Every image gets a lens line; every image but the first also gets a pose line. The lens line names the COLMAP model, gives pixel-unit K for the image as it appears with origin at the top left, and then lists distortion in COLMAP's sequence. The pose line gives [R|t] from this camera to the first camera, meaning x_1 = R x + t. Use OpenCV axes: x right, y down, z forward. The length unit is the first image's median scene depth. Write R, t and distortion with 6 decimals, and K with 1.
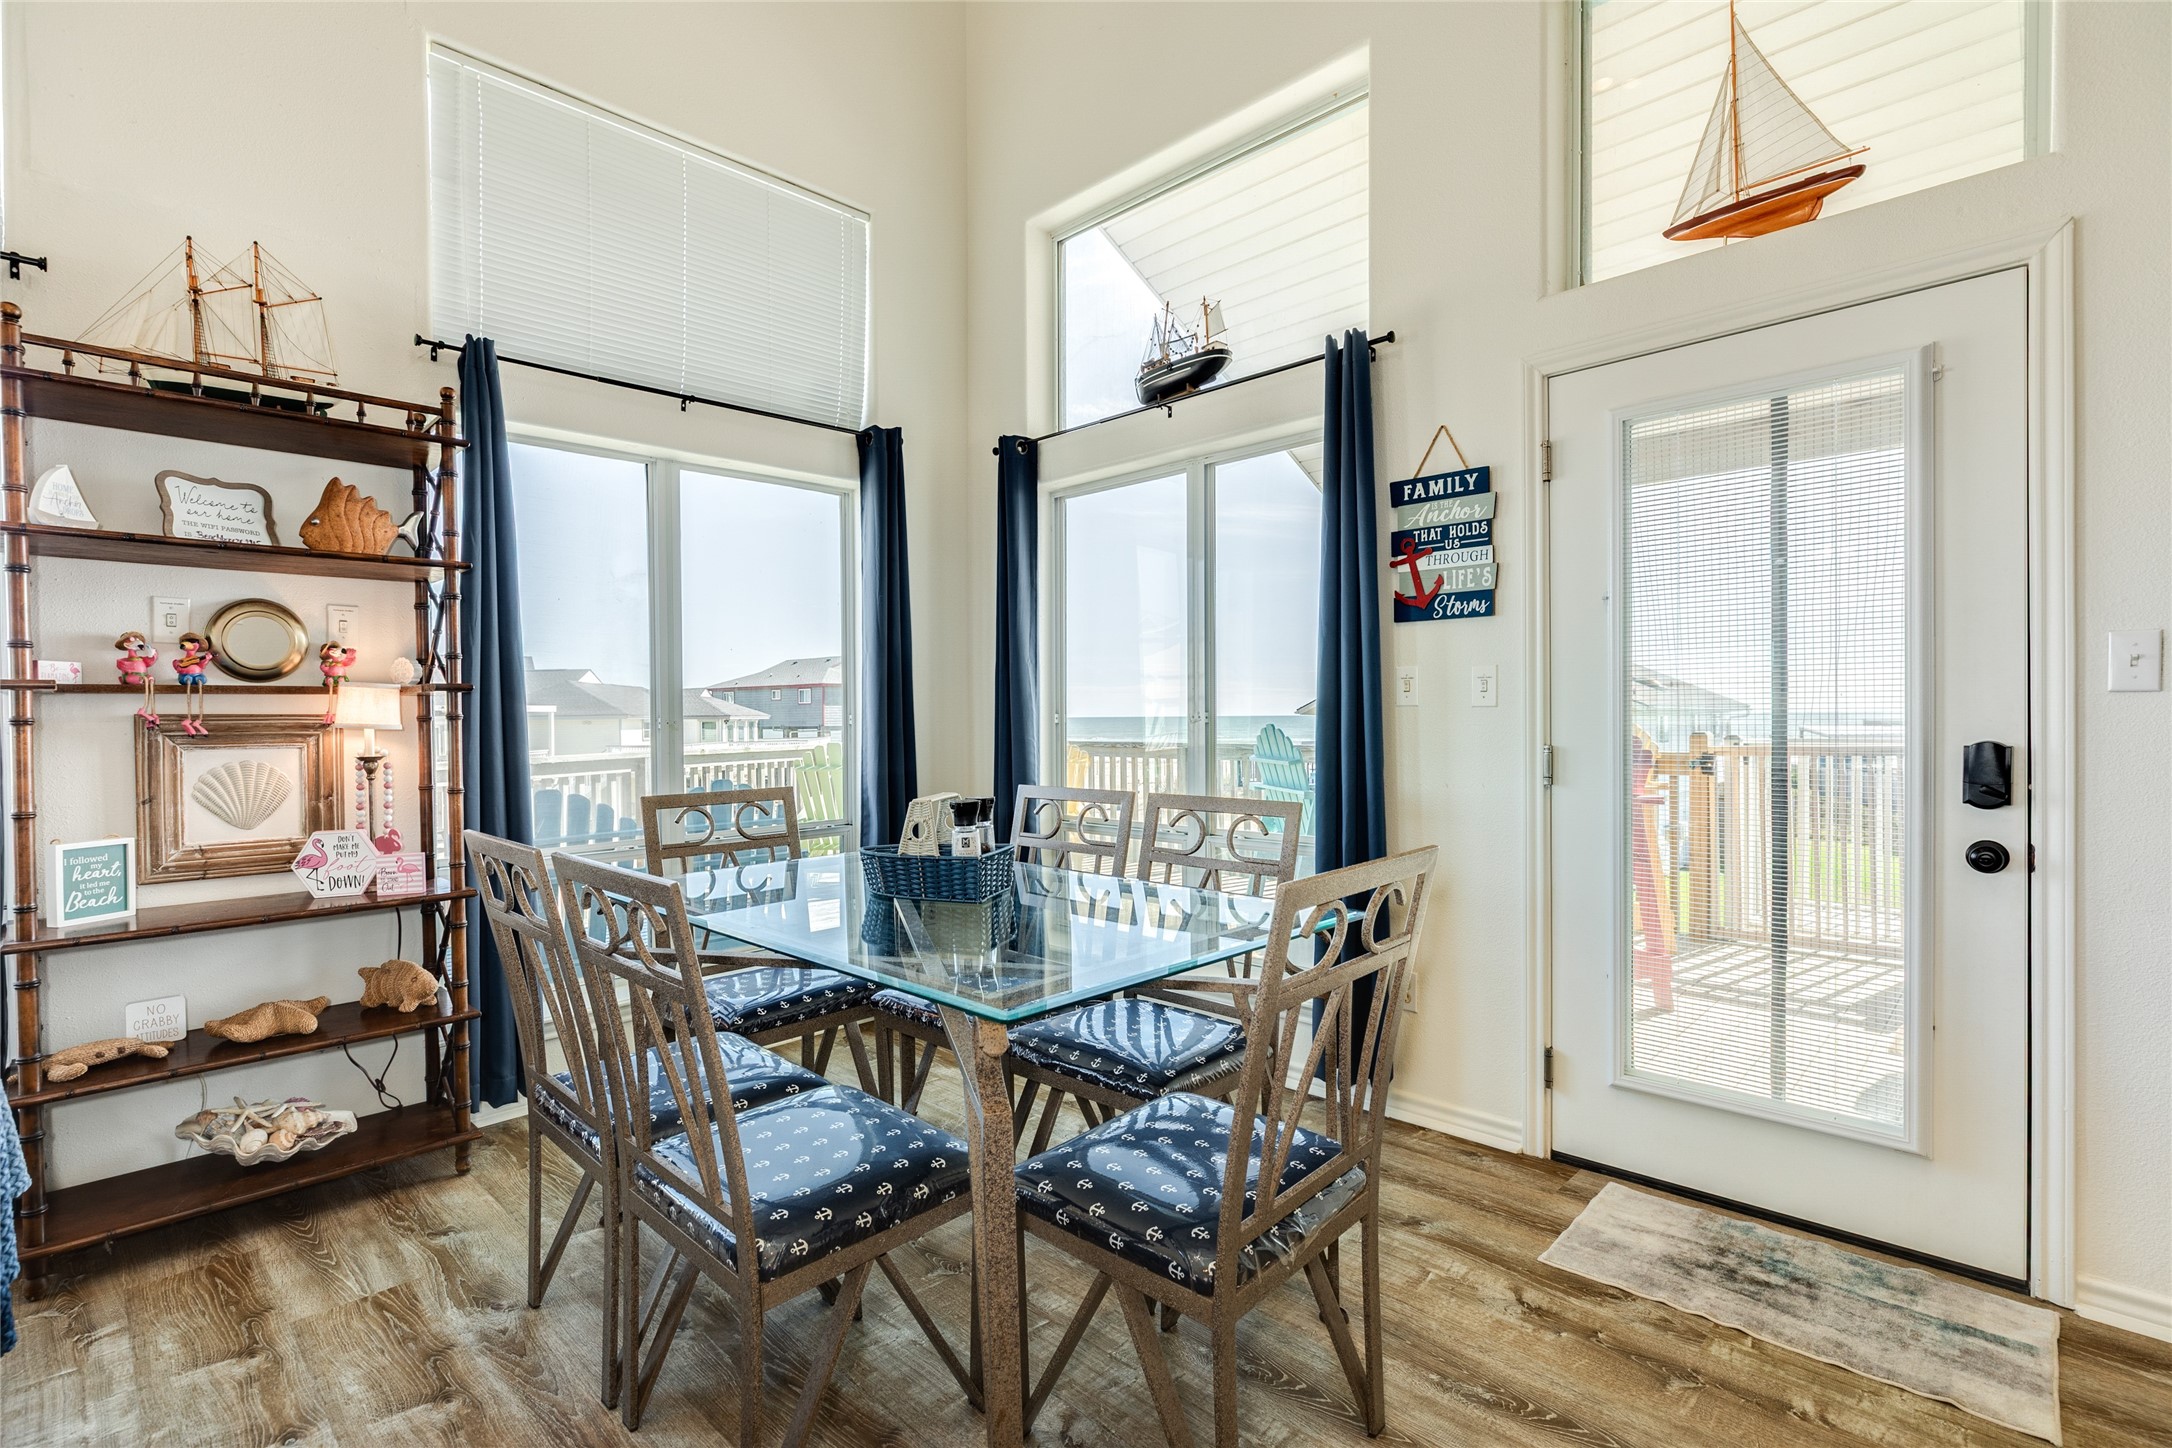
lens RADIAL K [[983.6, 0, 1085.7], [0, 983.6, 742.3], [0, 0, 1]] dist [0.009824, -0.002232]
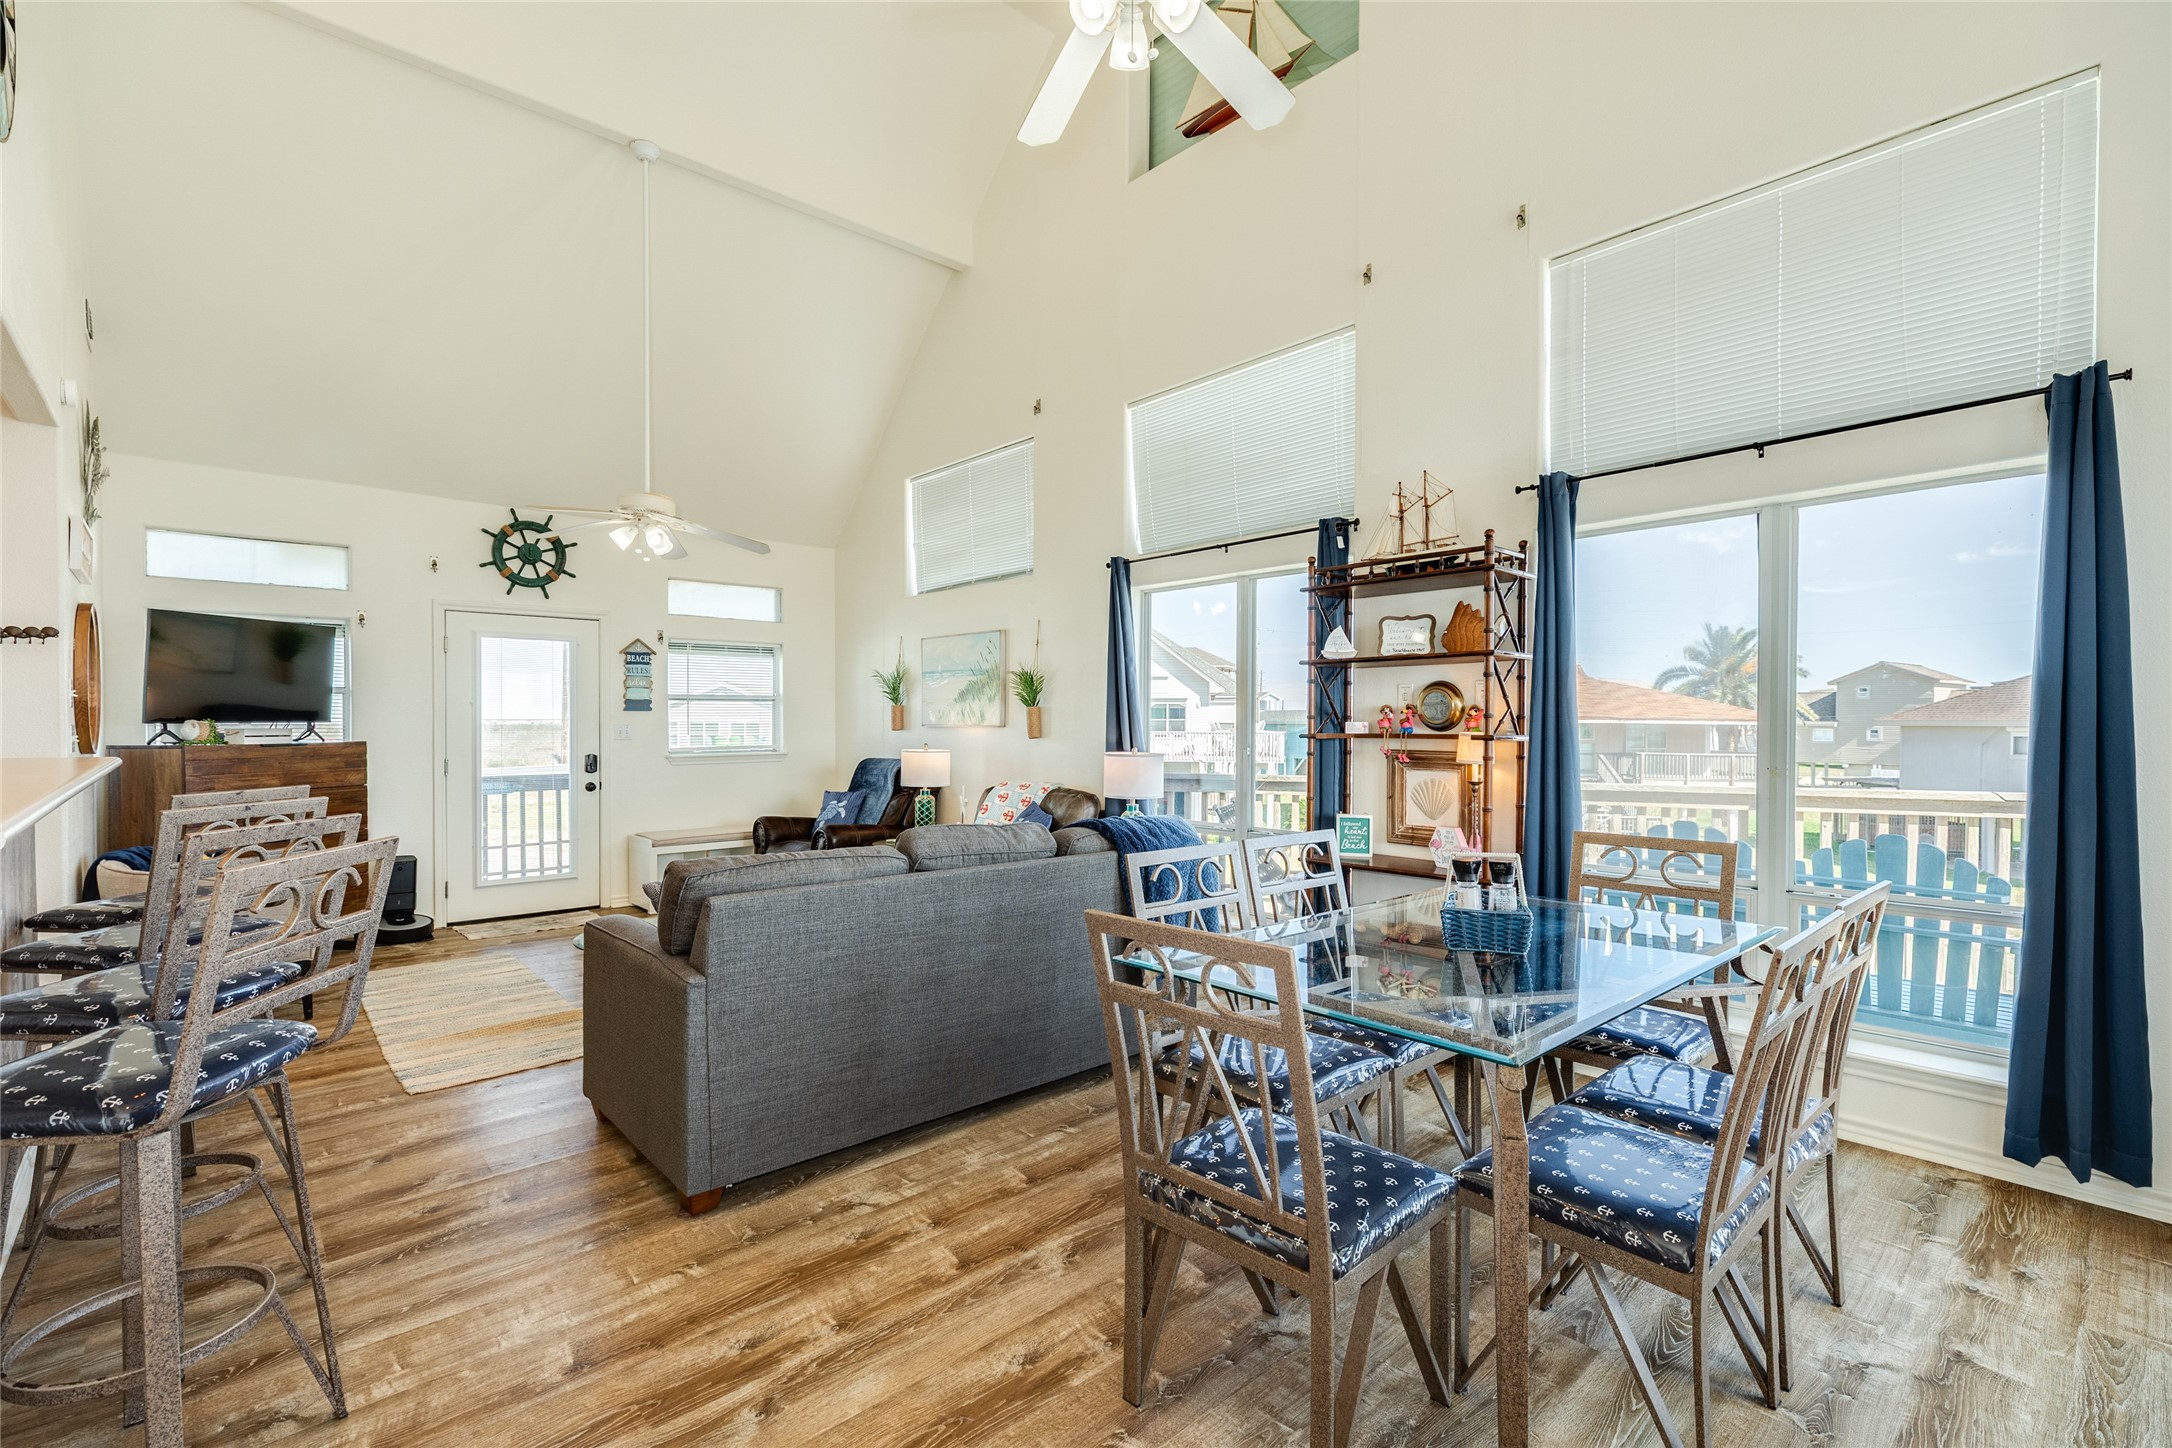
lens RADIAL K [[983.6, 0, 1090.6], [0, 983.6, 730.1], [0, 0, 1]] dist [0.009824, -0.002232]
pose [[-0.080272, 0.017068, -0.996627, 0.782149], [-0.029503, 0.999375, 0.019491, -0.071870], [0.996336, 0.030968, -0.079718, 0.507042]]
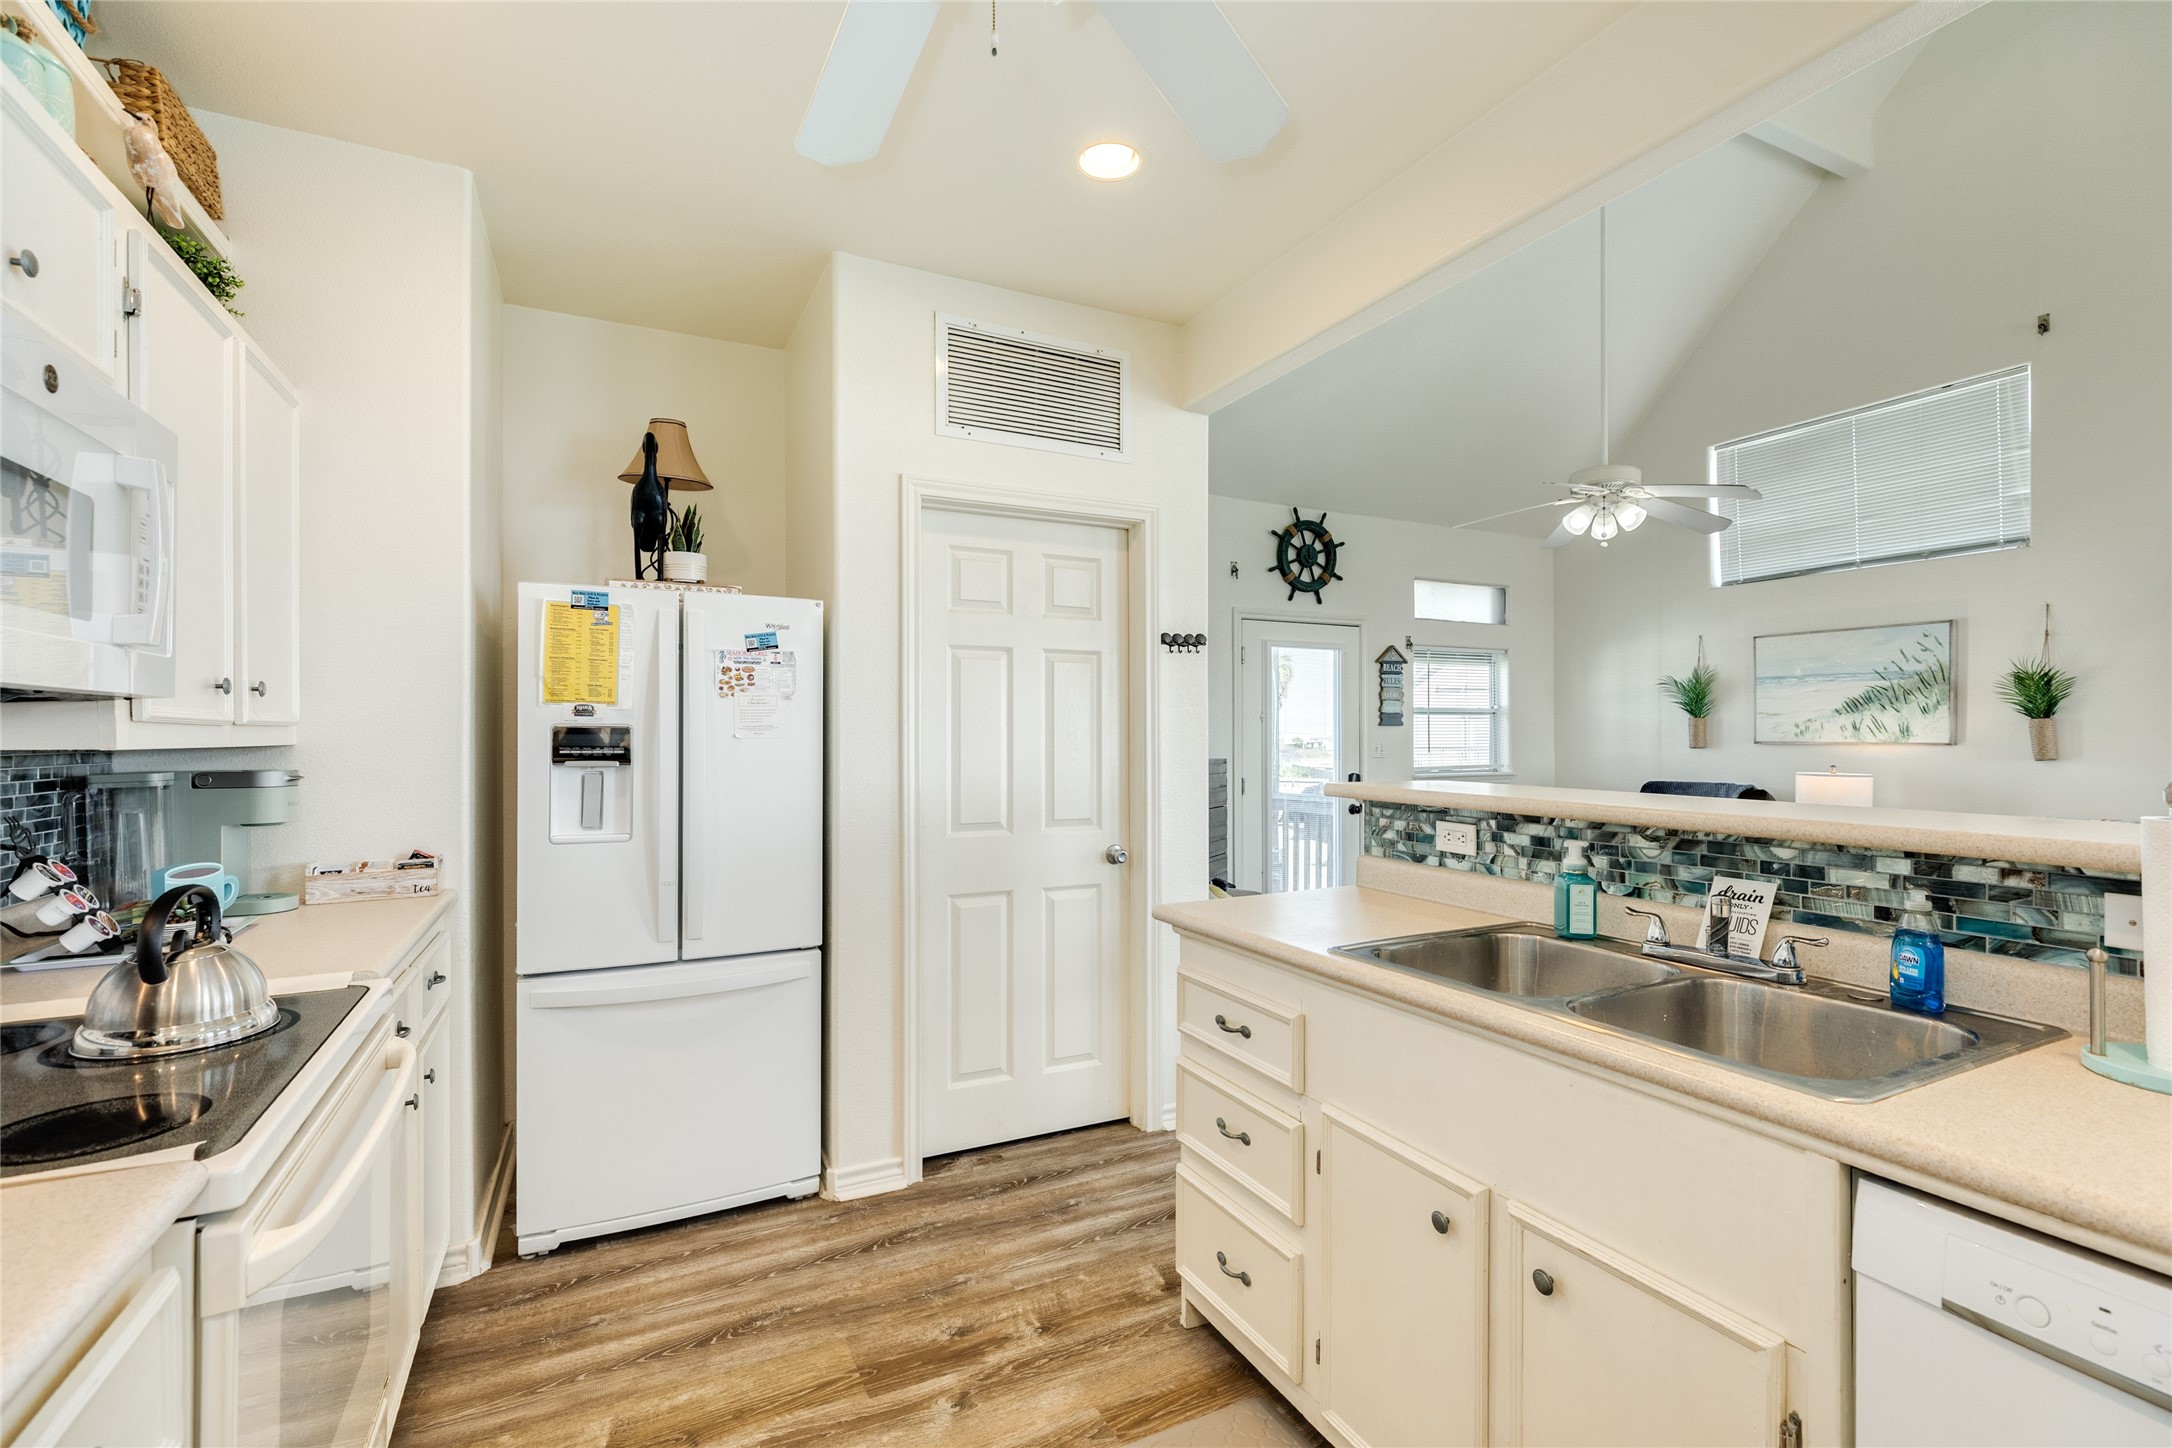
lens RADIAL K [[983.6, 0, 1094.3], [0, 983.6, 726.2], [0, 0, 1]] dist [0.009824, -0.002232]
pose [[-0.342561, -0.000561, -0.939495, 0.718661], [-0.024460, 0.999666, 0.008321, -0.039092], [0.939177, 0.025830, -0.342461, -0.744022]]
